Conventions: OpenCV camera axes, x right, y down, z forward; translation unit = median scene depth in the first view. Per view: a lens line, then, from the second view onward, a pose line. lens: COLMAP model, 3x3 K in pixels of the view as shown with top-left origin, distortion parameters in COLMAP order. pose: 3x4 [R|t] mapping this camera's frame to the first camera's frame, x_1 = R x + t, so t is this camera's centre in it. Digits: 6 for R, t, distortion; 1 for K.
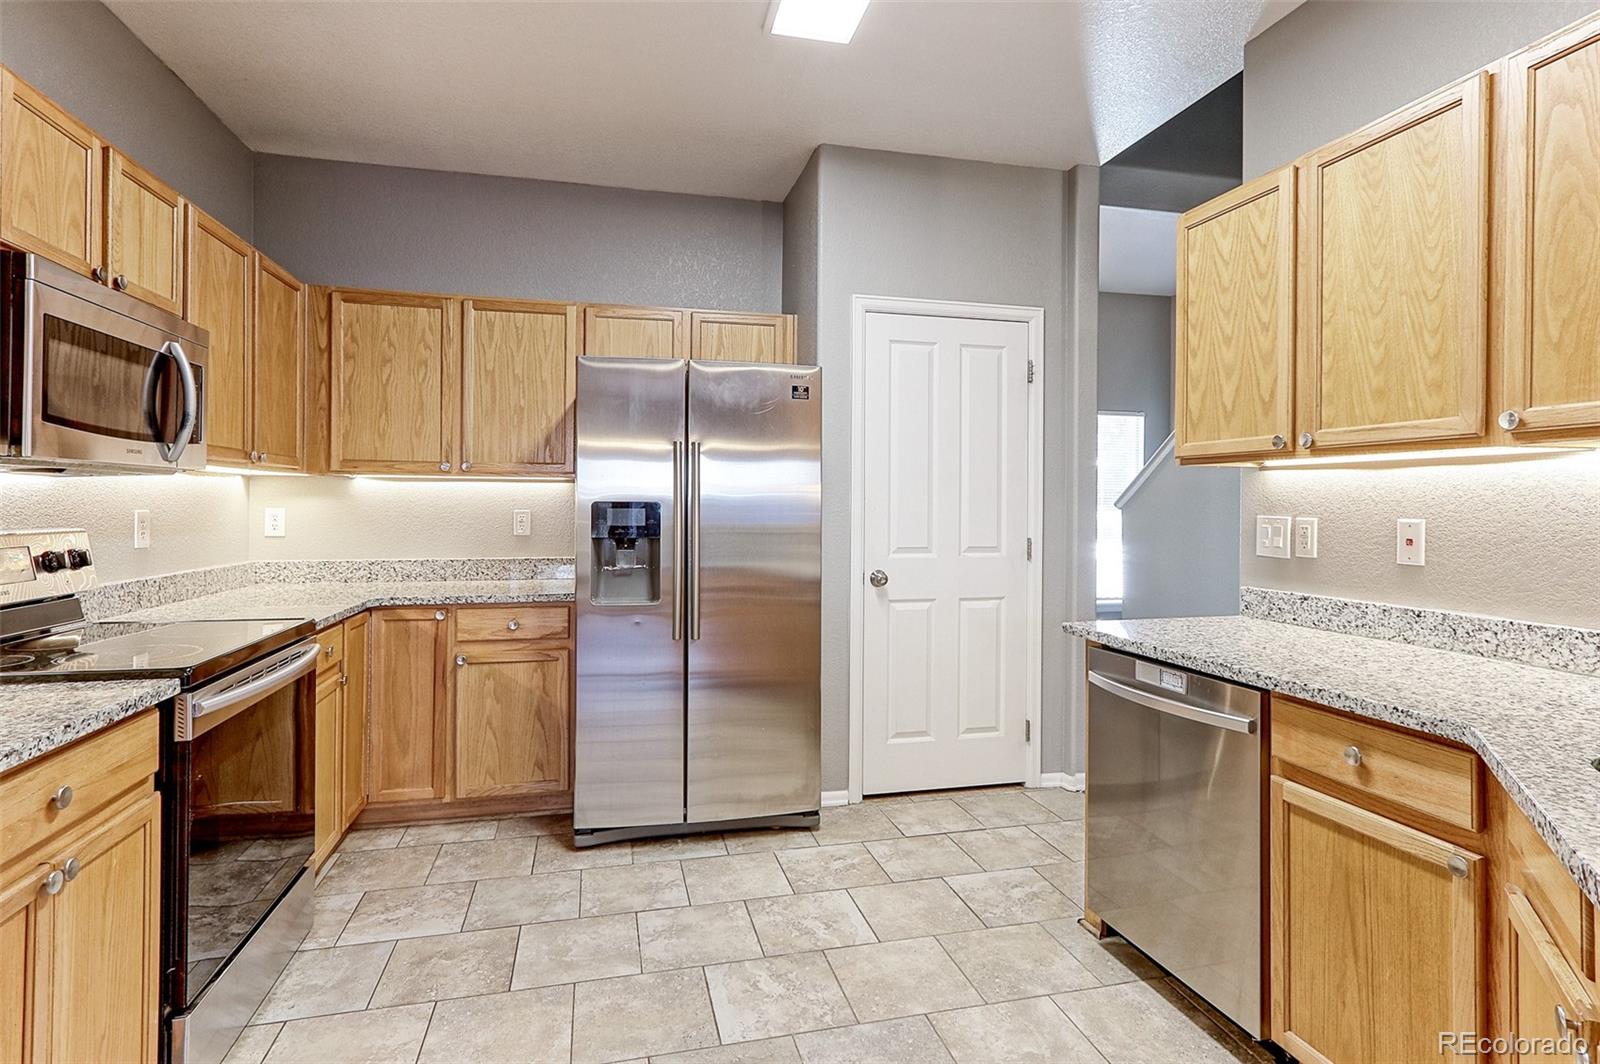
lens RADIAL K [[809.5, 0, 798.1], [0, 809.5, 503.1], [0, 0, 1]] dist [0.003285, 0.000613]
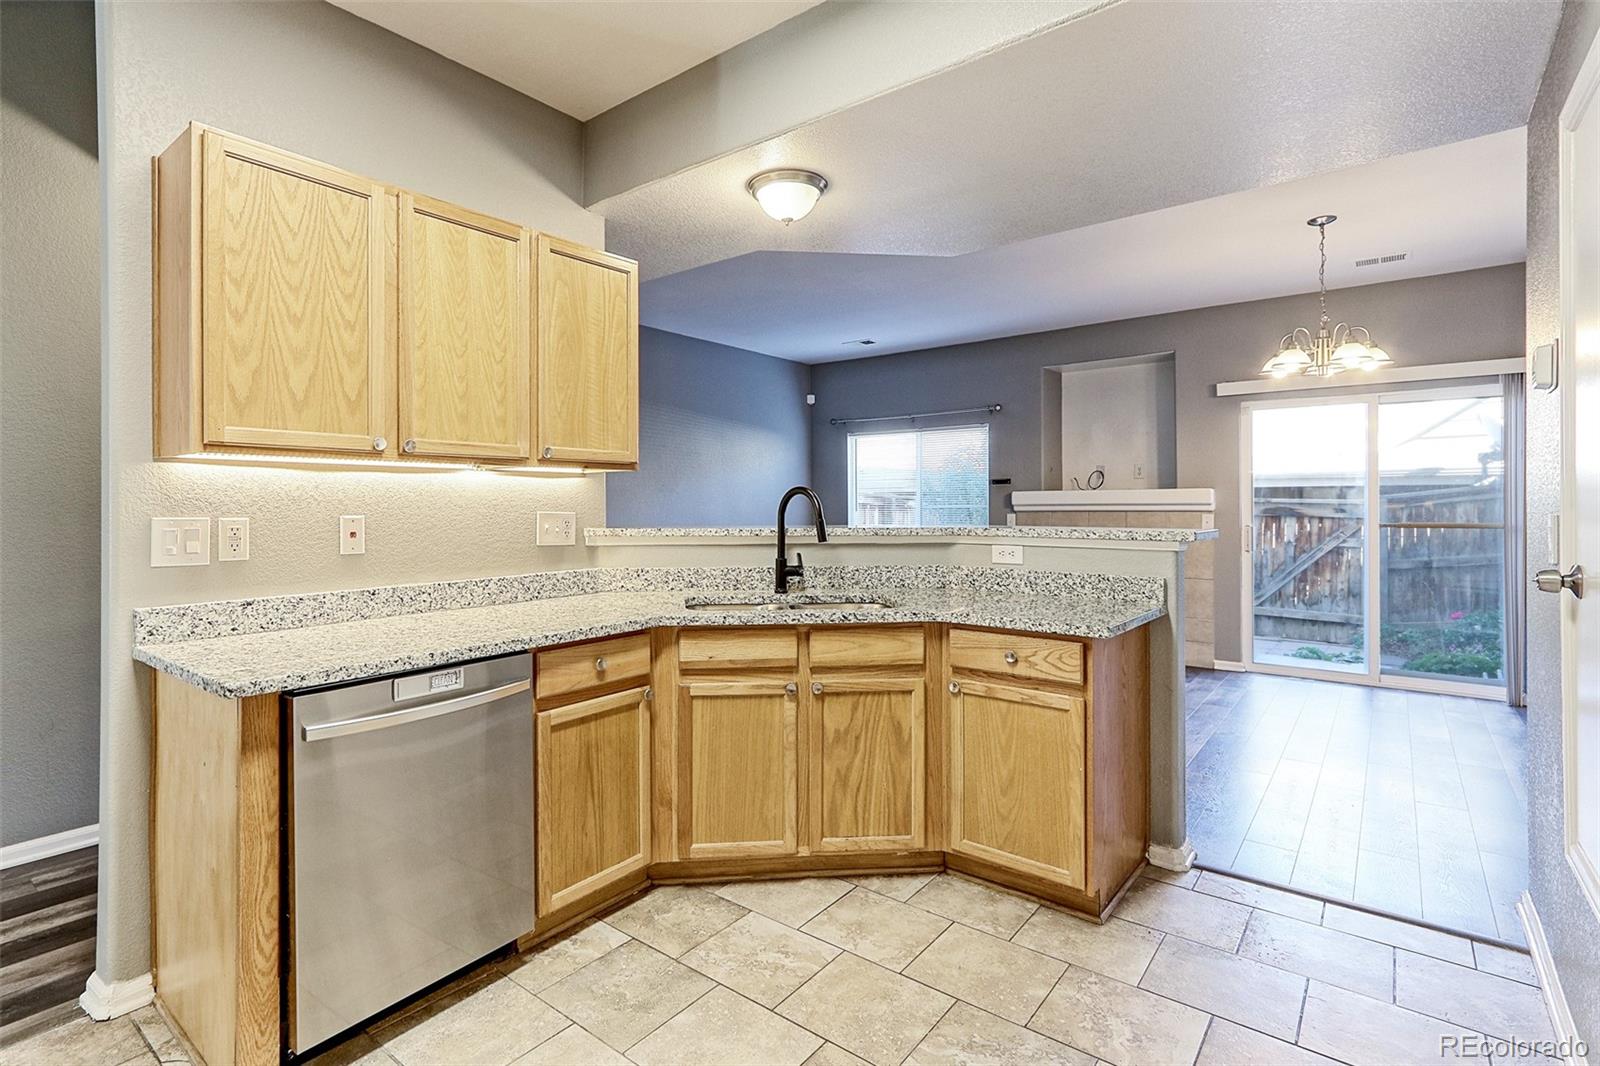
lens RADIAL K [[781.9, 0, 744.6], [0, 781.9, 506.2], [0, 0, 1]] dist [-0.003599, 0.000007]
pose [[-0.588877, -0.004828, 0.808208, -0.425564], [0.000446, 0.999980, 0.006298, -0.000479], [-0.808223, 0.004069, -0.588863, 1.027903]]
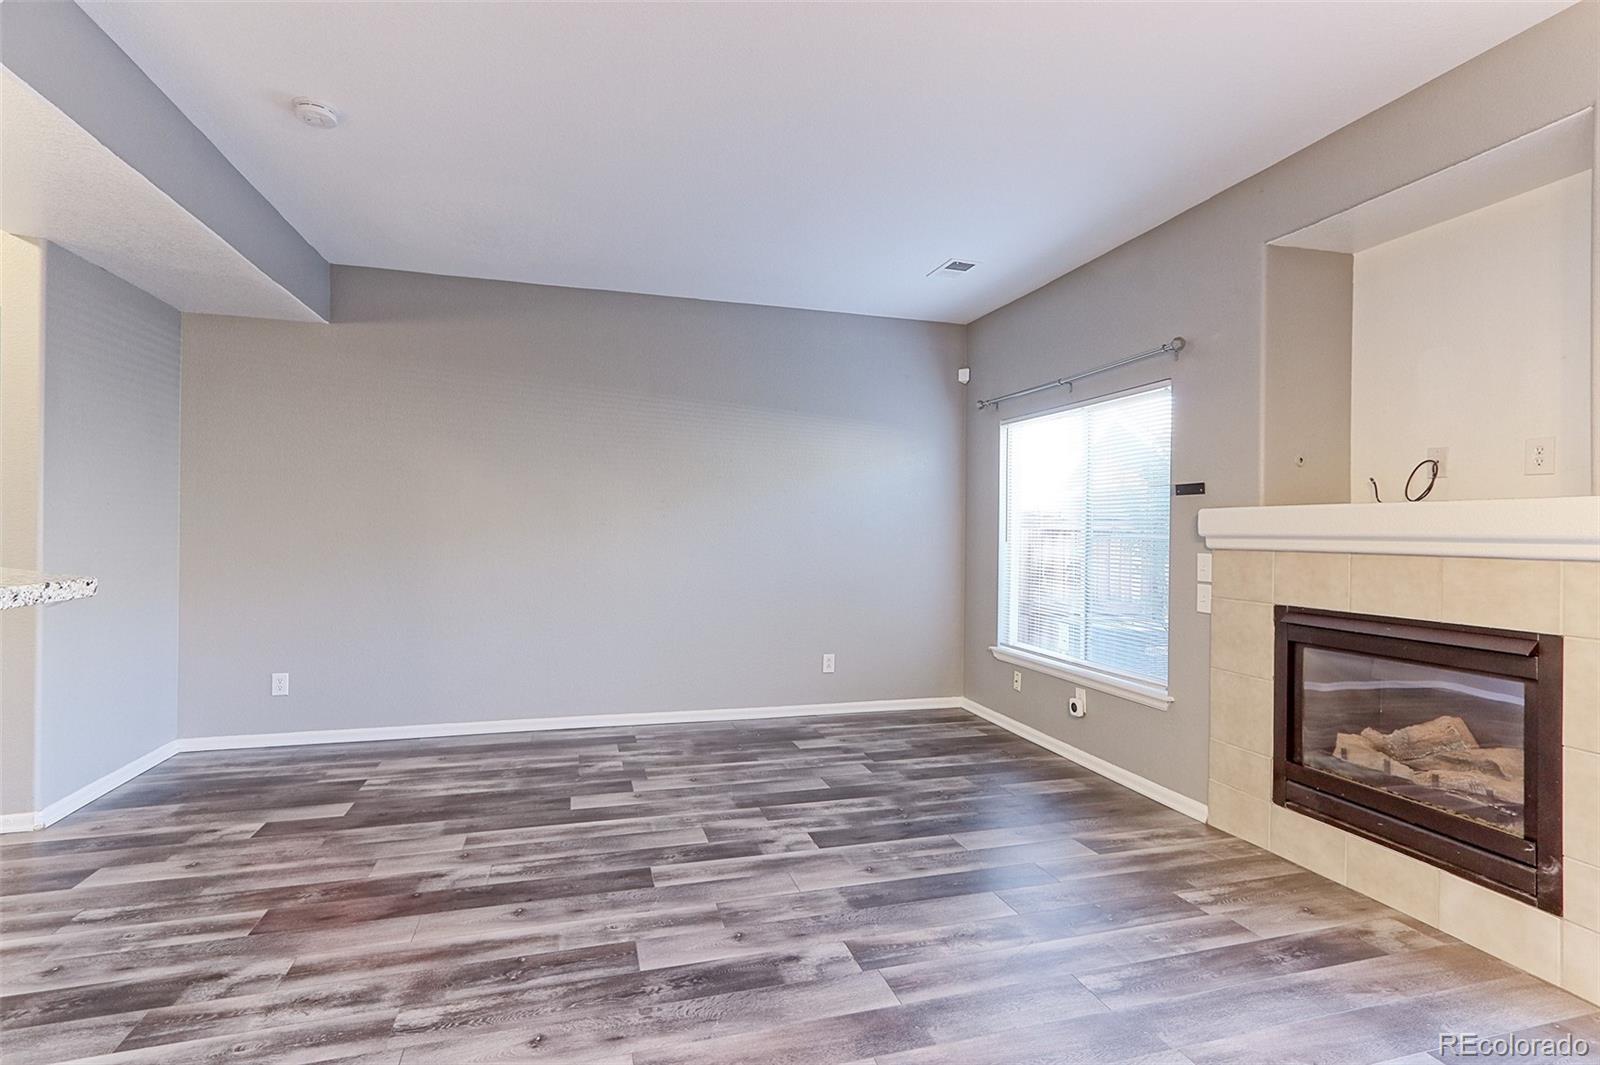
lens RADIAL K [[748.9, 0, 794.7], [0, 748.9, 528.7], [0, 0, 1]] dist [0.001149, 0.001187]
pose [[-0.036973, -0.005150, 0.999303, -0.039137], [-0.010397, 0.999935, 0.004769, 0.002054], [-0.999262, -0.010213, -0.037024, -0.602475]]
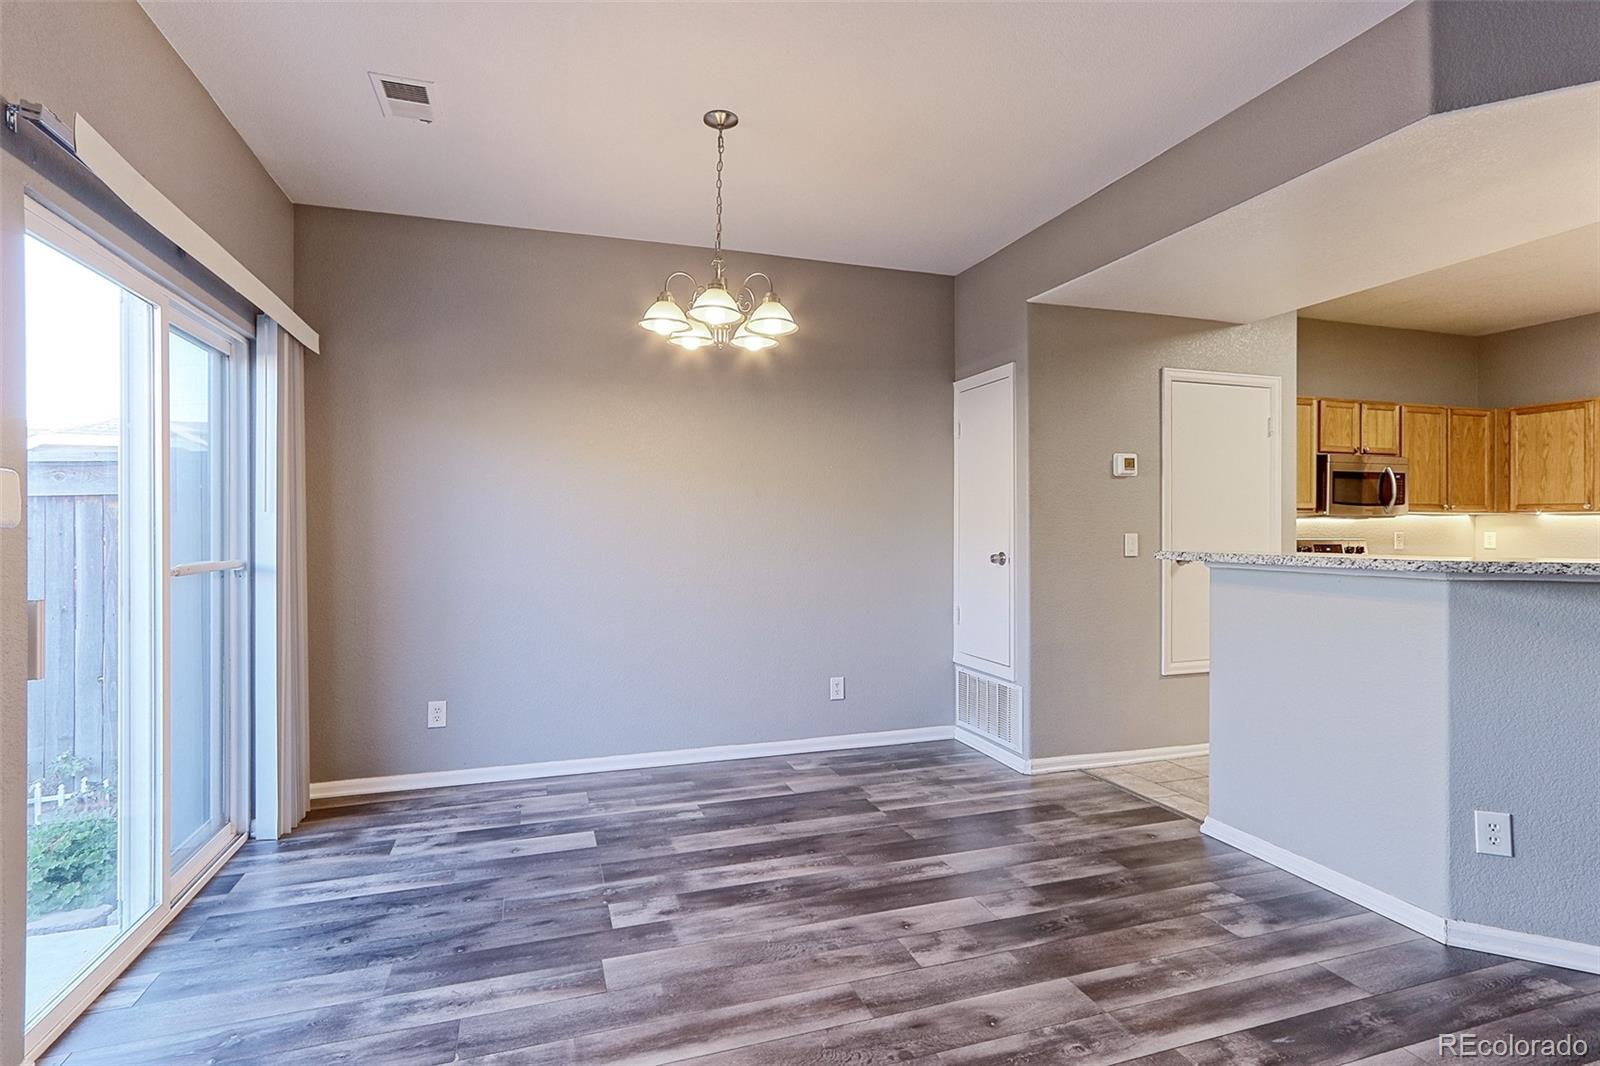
lens RADIAL K [[777.3, 0, 793.7], [0, 777.3, 527.1], [0, 0, 1]] dist [0.004352, 0.000892]
pose [[0.072807, -0.005615, -0.997330, 1.342610], [-0.001369, 0.999983, -0.005730, 0.009291], [0.997345, 0.001783, 0.072798, -0.915011]]
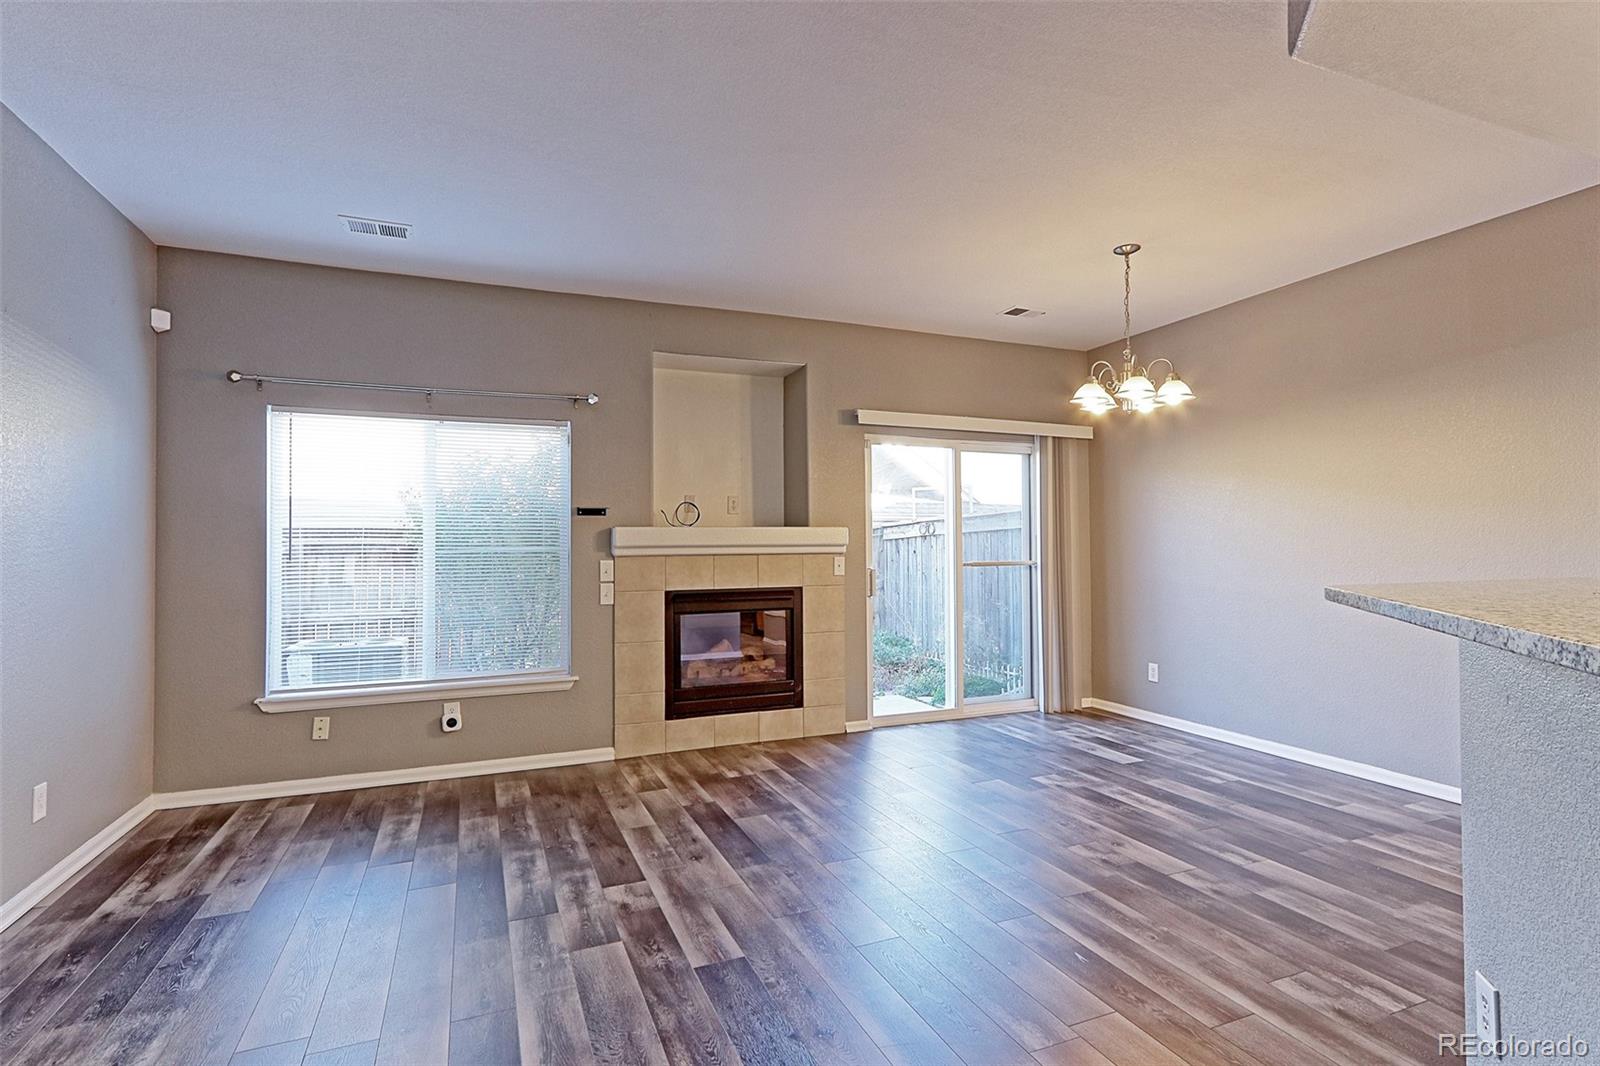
lens RADIAL K [[770.4, 0, 792.3], [0, 770.4, 529.1], [0, 0, 1]] dist [0.000504, 0.000535]
pose [[-0.989329, -0.003316, -0.145664, 1.096304], [-0.000671, 0.999834, -0.018199, 0.003789], [0.145700, -0.017907, -0.989167, 0.504602]]
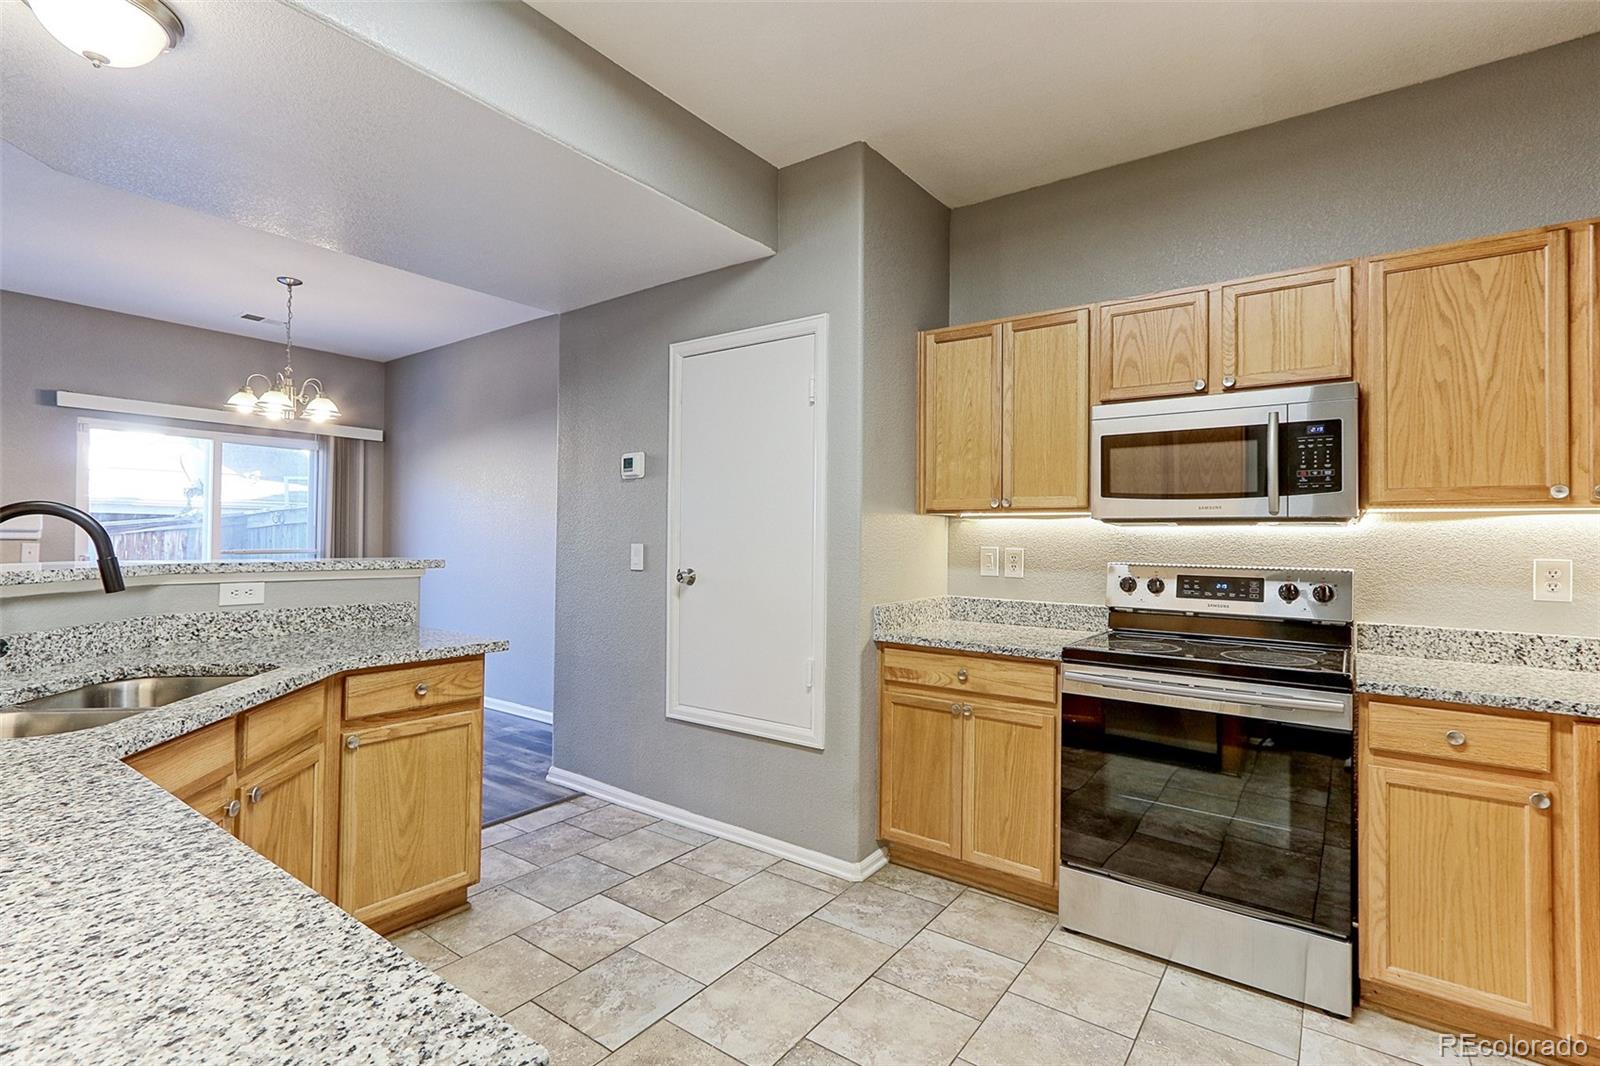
lens RADIAL K [[748.9, 0, 794.7], [0, 748.9, 529.2], [0, 0, 1]] dist [0.001149, 0.001187]
pose [[-0.767702, -0.022977, -0.640395, 0.400669], [-0.017040, 0.999736, -0.015443, 0.001102], [0.640581, -0.000943, -0.767890, 1.198285]]
